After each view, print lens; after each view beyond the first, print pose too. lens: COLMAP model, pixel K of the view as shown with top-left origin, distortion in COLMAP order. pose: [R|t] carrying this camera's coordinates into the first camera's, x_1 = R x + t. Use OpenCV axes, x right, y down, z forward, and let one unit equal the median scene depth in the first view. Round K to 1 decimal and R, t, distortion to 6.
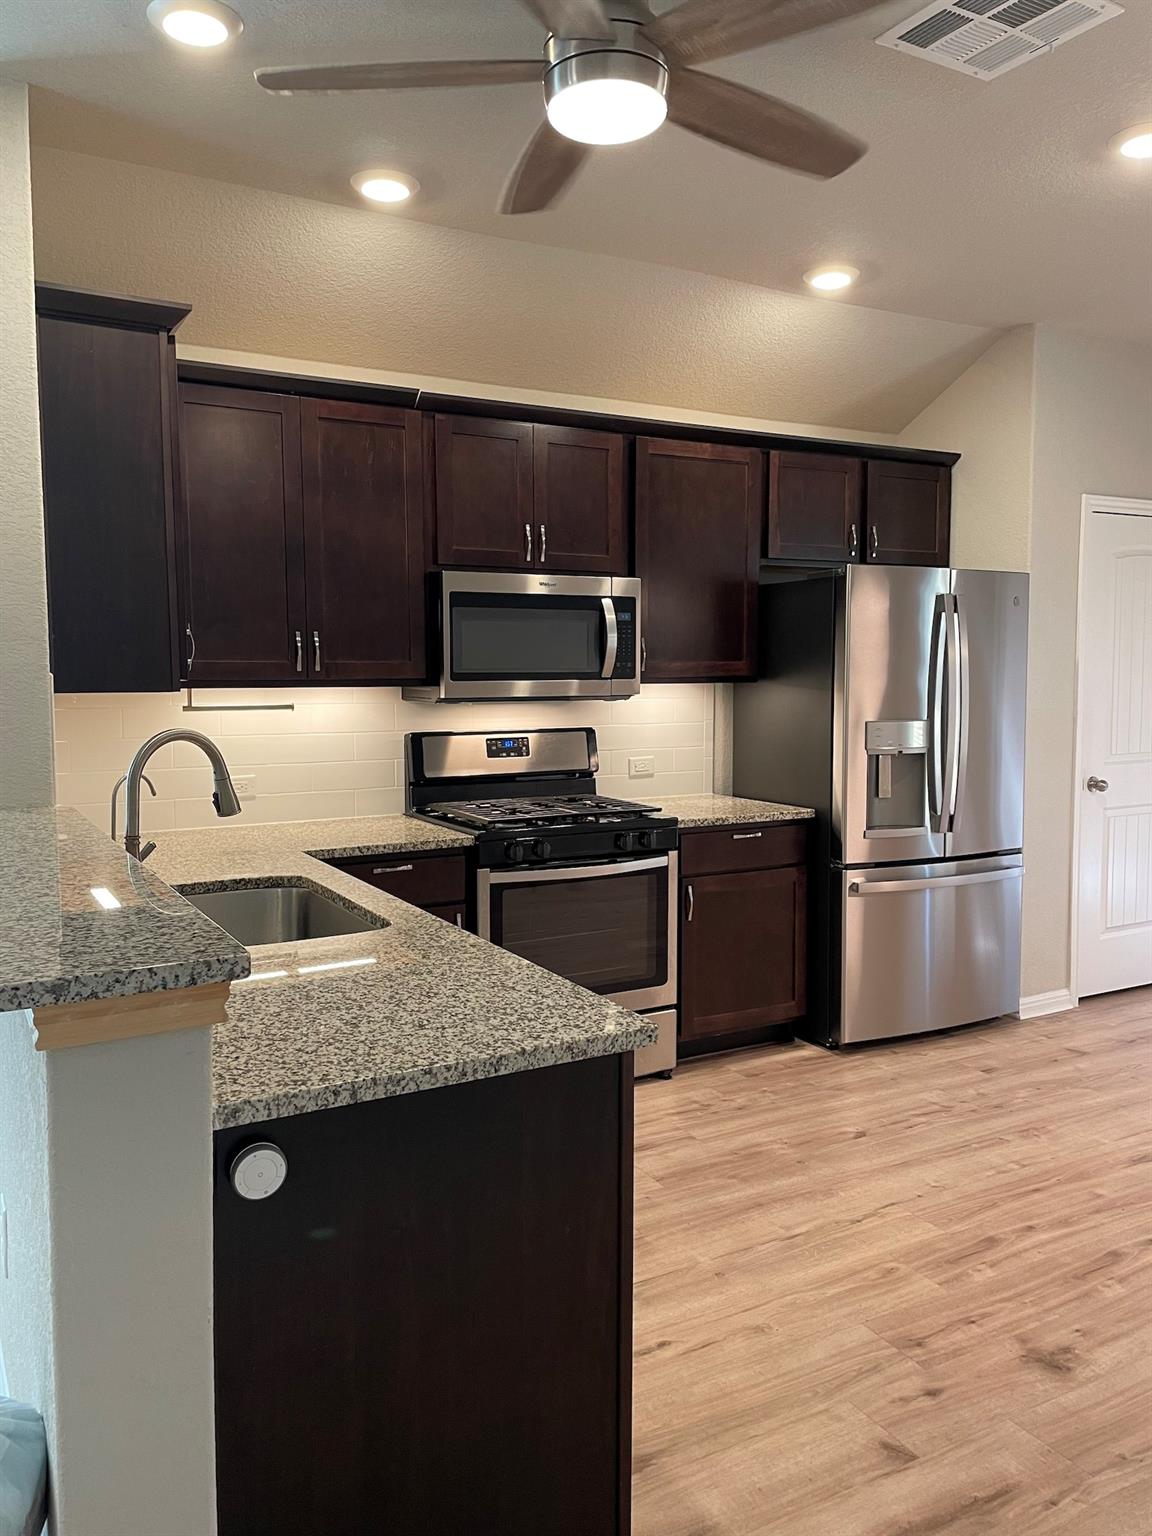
lens RADIAL K [[1170.5, 0, 579.5], [0, 1170.5, 756.5], [0, 0, 1]] dist [0.089275, -0.106284]
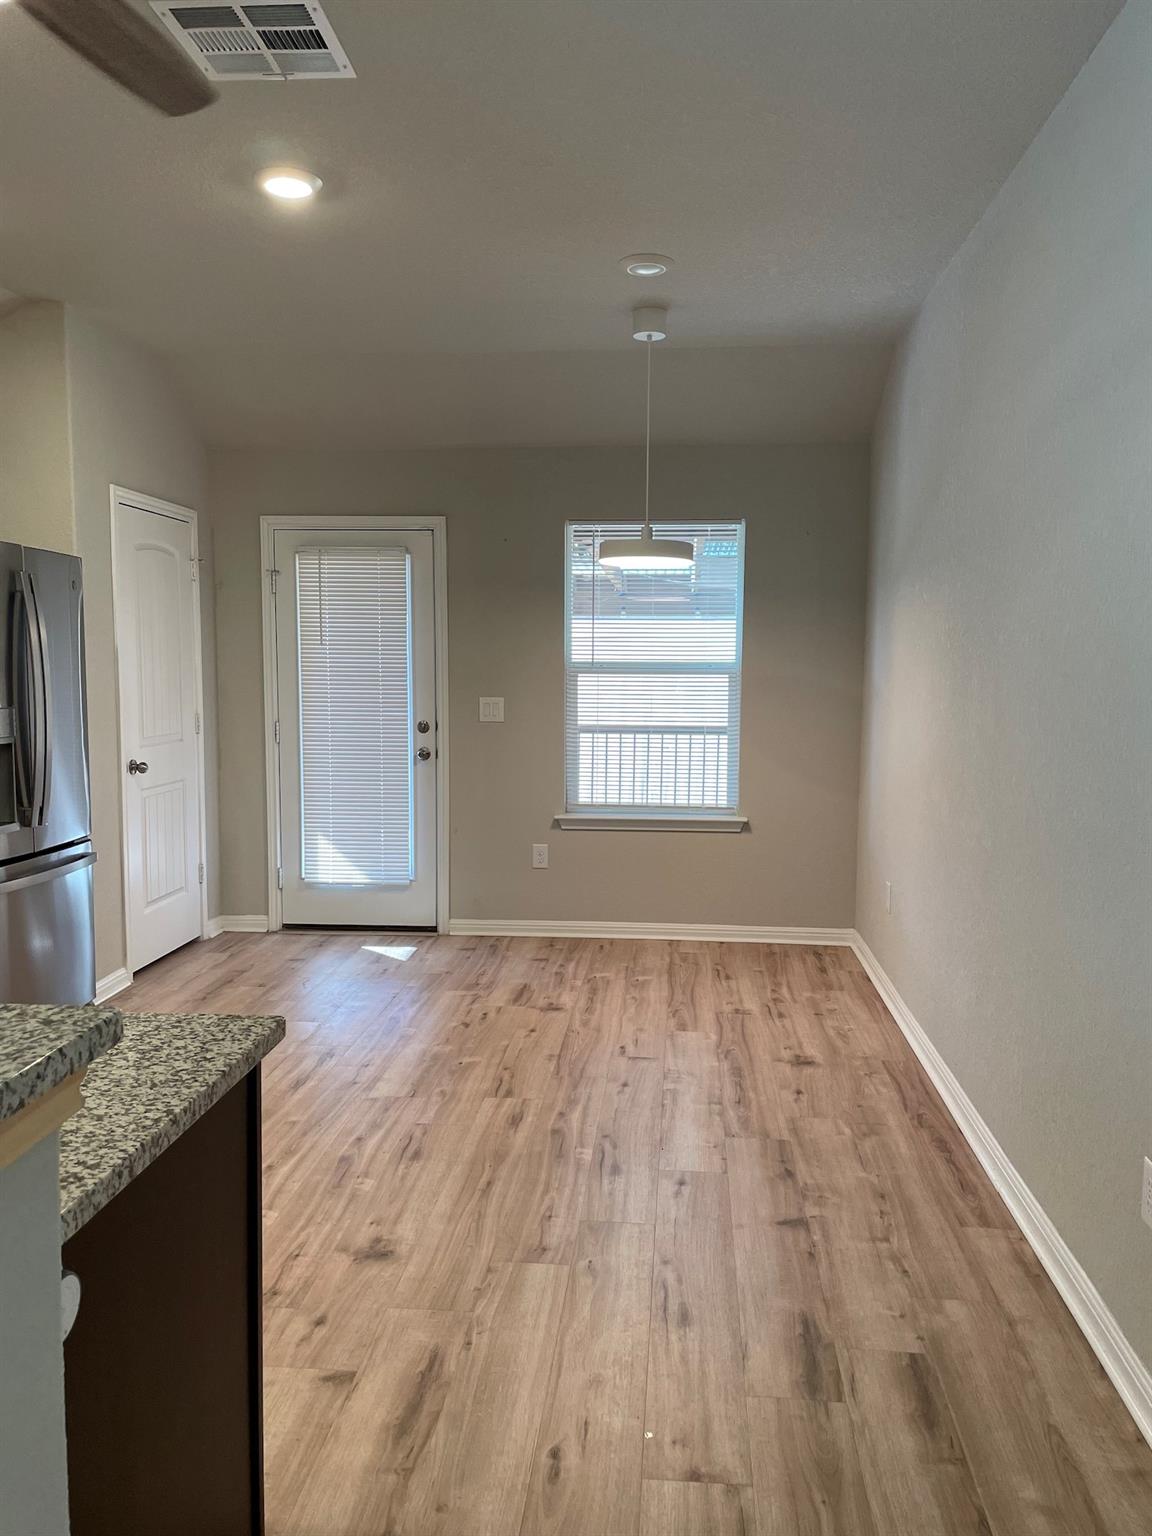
lens RADIAL K [[1170.5, 0, 584.7], [0, 1170.5, 770.9], [0, 0, 1]] dist [0.089275, -0.106284]
pose [[0.564387, -0.073883, 0.822198, -0.412645], [0.058195, 0.997070, 0.049650, -0.003548], [-0.823457, 0.019826, 0.567032, 0.178720]]
